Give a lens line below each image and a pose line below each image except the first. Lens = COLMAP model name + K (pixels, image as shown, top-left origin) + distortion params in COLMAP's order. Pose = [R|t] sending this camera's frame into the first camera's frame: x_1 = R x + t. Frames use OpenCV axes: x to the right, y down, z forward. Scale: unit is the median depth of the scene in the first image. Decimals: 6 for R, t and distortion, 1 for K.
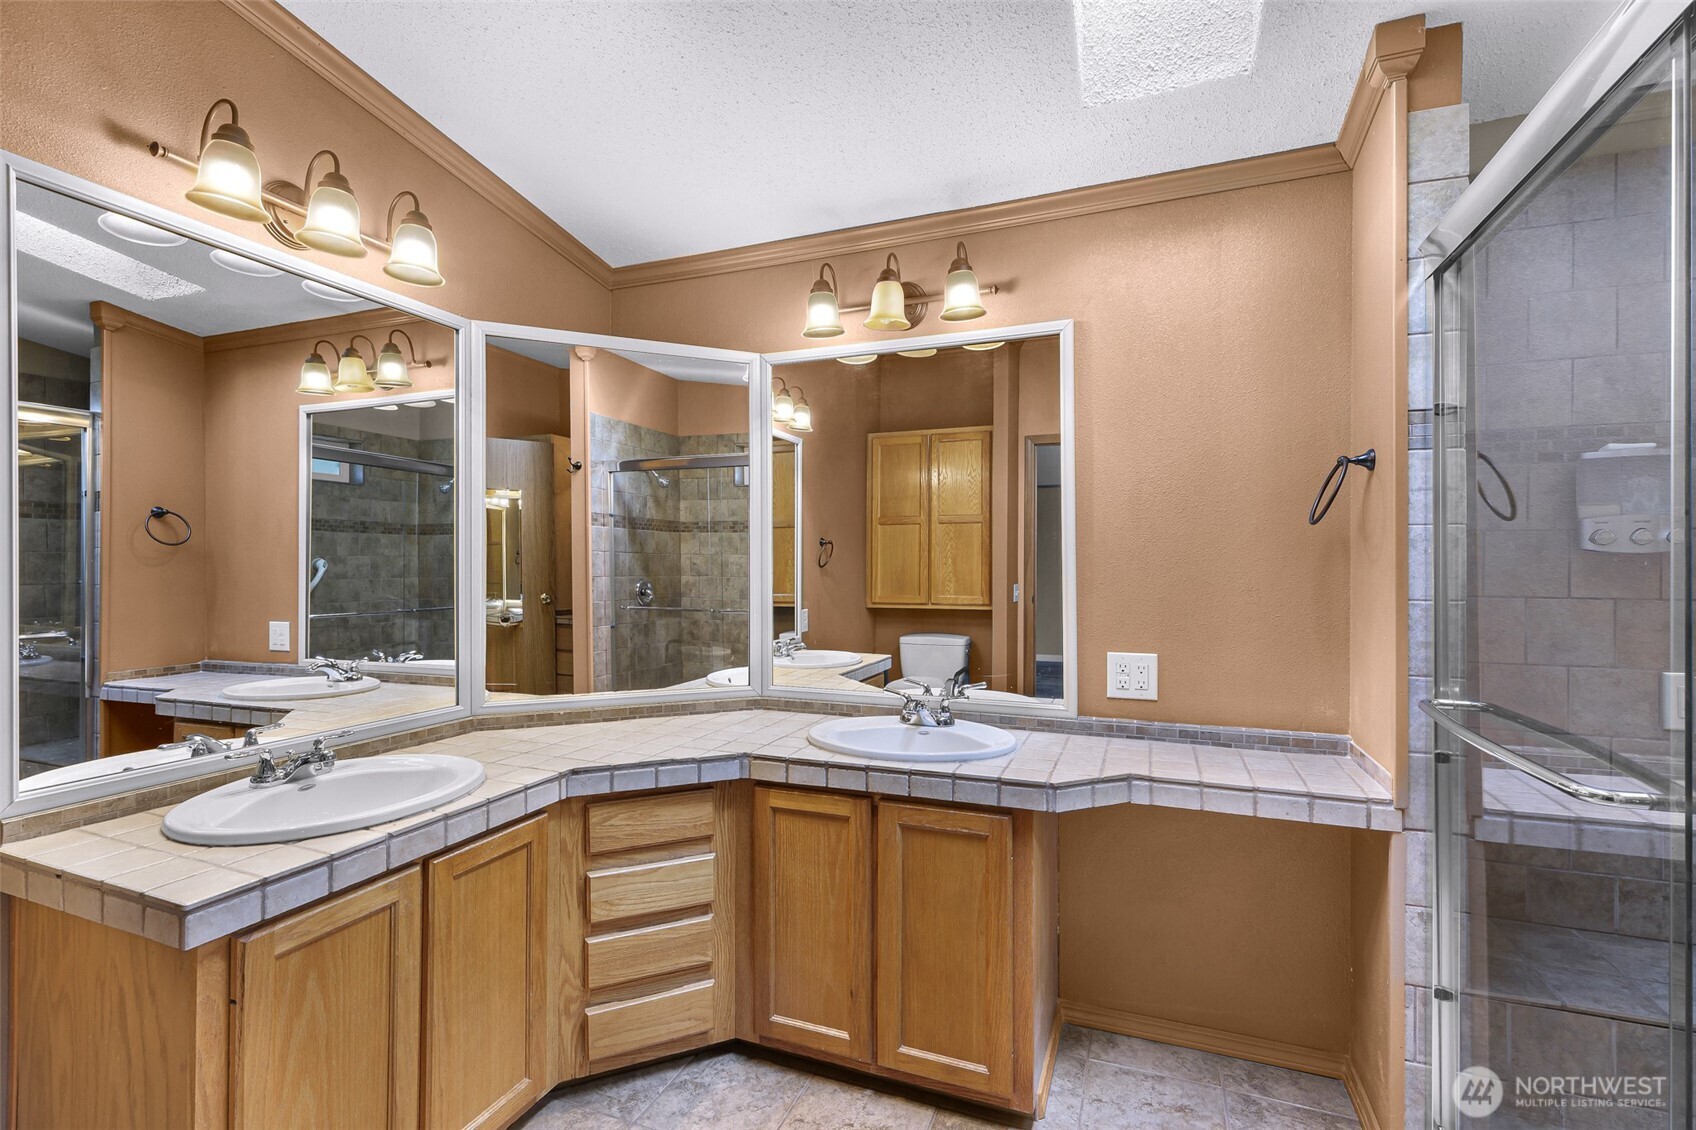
lens RADIAL K [[745.4, 0, 826.3], [0, 745.4, 577.0], [0, 0, 1]] dist [-0.000465, -0.000713]
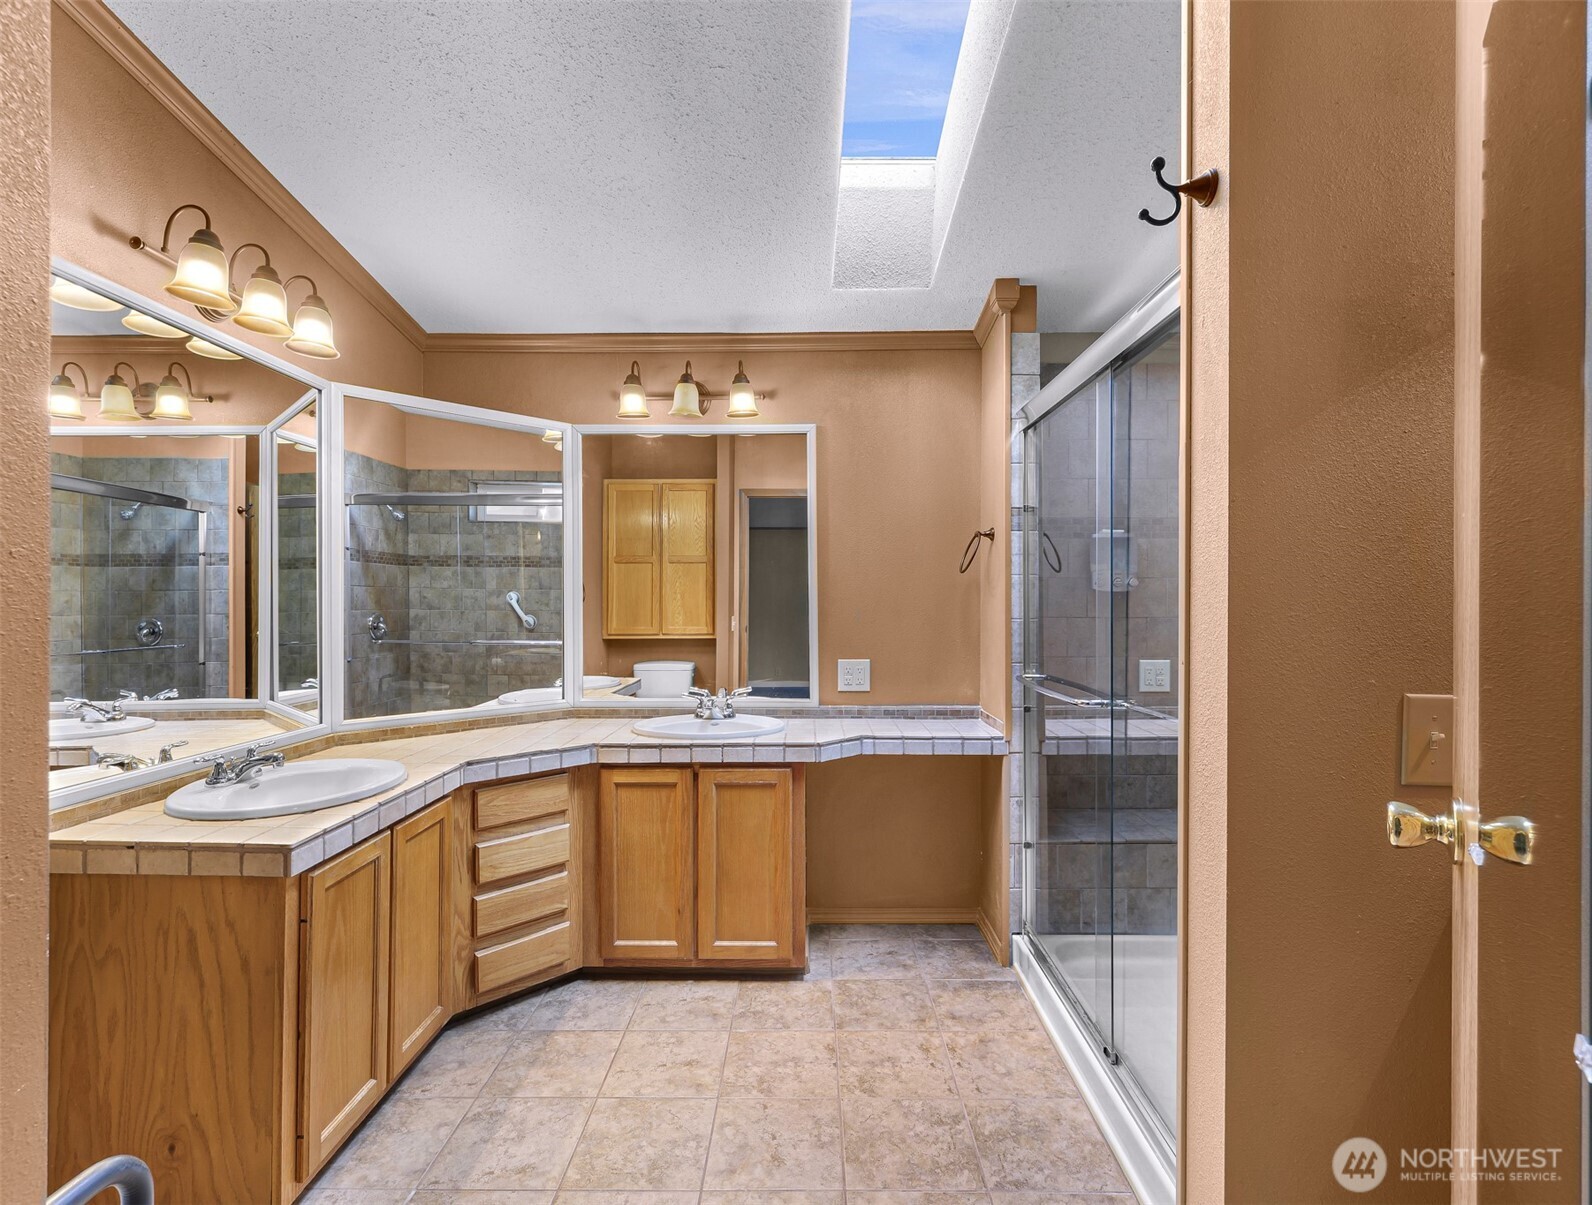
lens RADIAL K [[759.2, 0, 792.6], [0, 759.2, 626.4], [0, 0, 1]] dist [0.002980, -0.016758]
pose [[0.925360, -0.013807, 0.378839, -0.295463], [0.006236, 0.999756, 0.021202, 0.006622], [-0.379039, -0.017257, 0.925220, -0.363759]]
